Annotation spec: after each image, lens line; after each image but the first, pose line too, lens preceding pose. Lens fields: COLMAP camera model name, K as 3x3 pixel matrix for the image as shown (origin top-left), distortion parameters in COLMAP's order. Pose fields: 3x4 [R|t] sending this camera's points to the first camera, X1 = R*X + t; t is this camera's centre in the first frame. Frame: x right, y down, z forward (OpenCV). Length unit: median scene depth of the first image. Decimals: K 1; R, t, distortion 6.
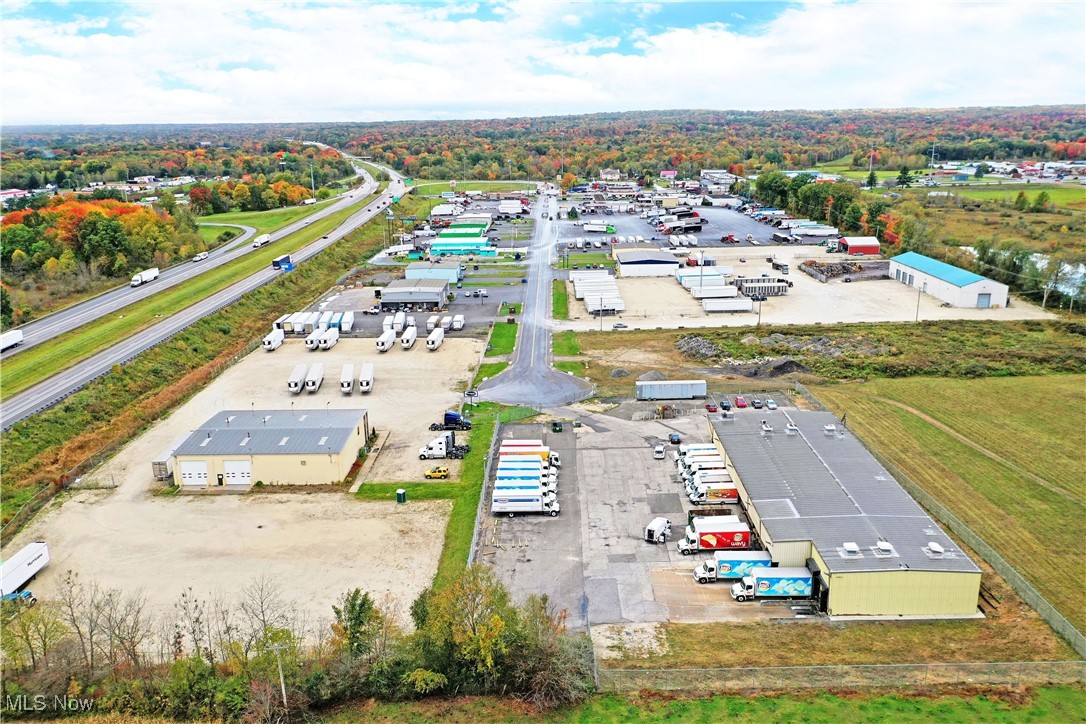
lens RADIAL K [[865.3, 0, 540.7], [0, 865.3, 360.6], [0, 0, 1]] dist [0.015206, 0.002557]
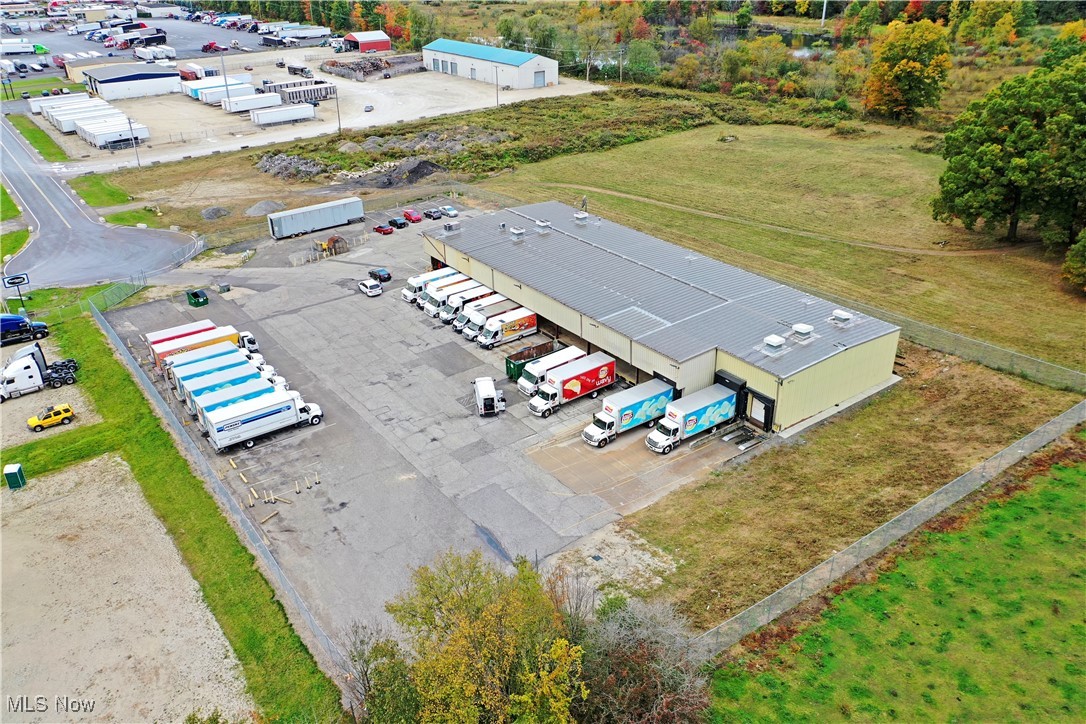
lens RADIAL K [[865.3, 0, 540.7], [0, 865.3, 360.6], [0, 0, 1]] dist [0.015206, 0.002557]
pose [[0.799840, -0.267207, 0.537454, -0.148122], [0.164452, 0.958733, 0.231917, 0.012483], [-0.577245, -0.097111, 0.810776, 0.323443]]
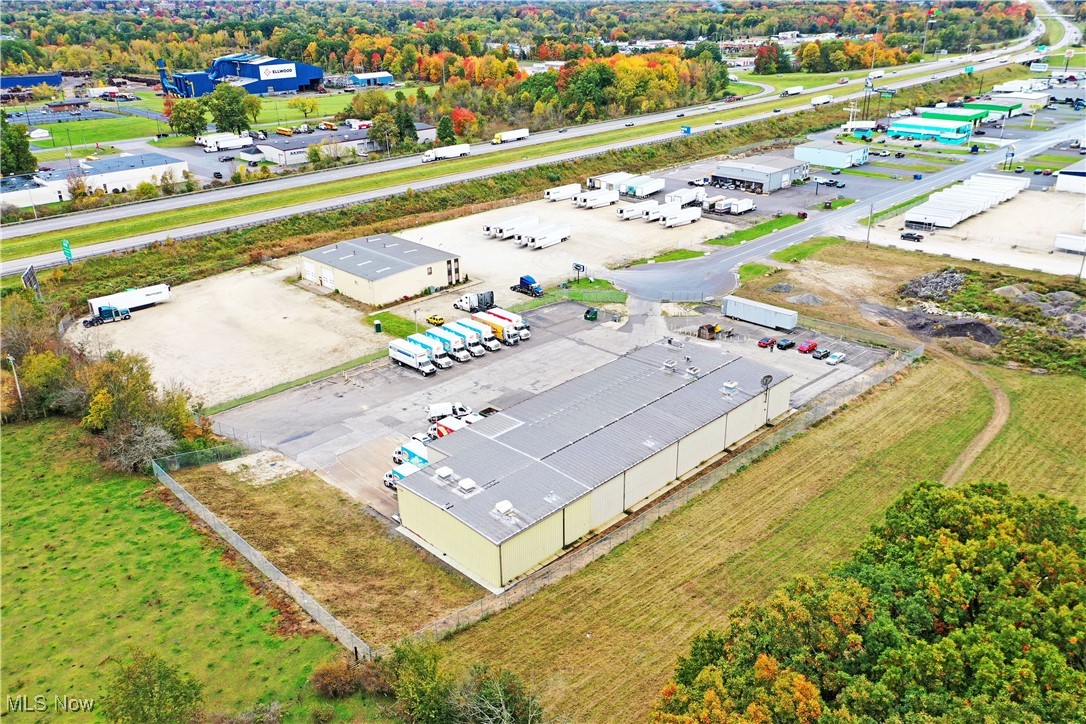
lens RADIAL K [[865.3, 0, 540.7], [0, 865.3, 360.6], [0, 0, 1]] dist [0.015206, 0.002557]
pose [[0.712732, 0.282475, -0.642045, 0.655338], [-0.182068, 0.958457, 0.219571, -0.082635], [0.677395, -0.039599, 0.734552, 0.251771]]
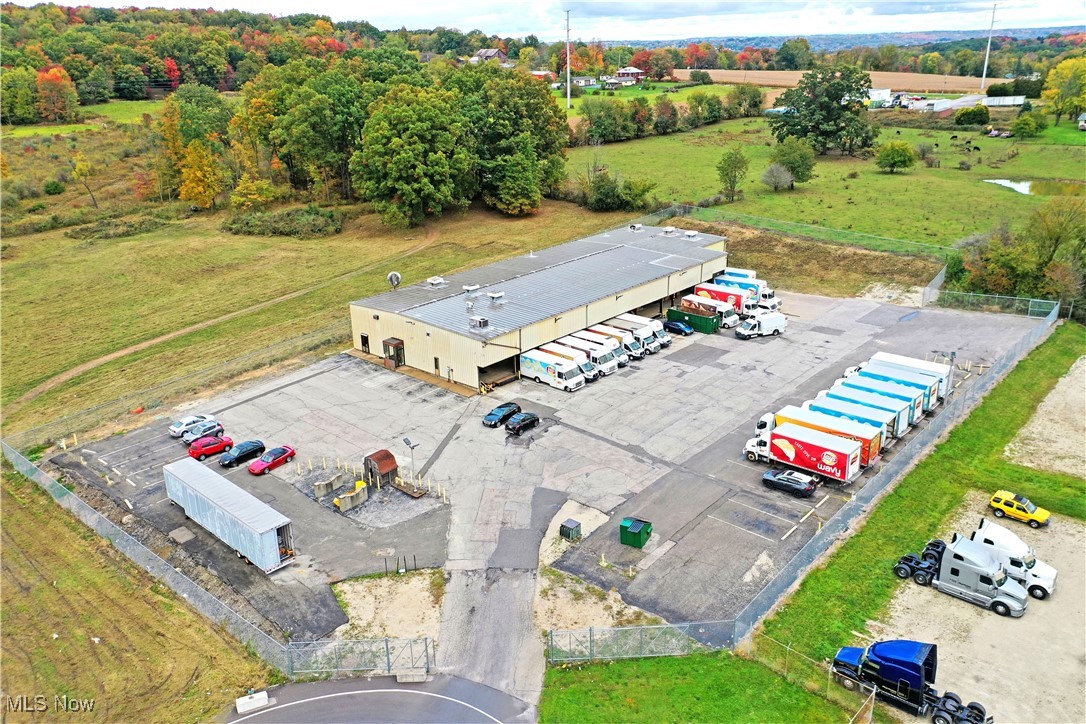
lens RADIAL K [[865.3, 0, 540.7], [0, 865.3, 360.6], [0, 0, 1]] dist [0.015206, 0.002557]
pose [[-0.760214, -0.189632, 0.621381, -0.182295], [0.208036, 0.835034, 0.509351, -0.199344], [-0.615464, 0.516486, -0.595354, 1.279800]]
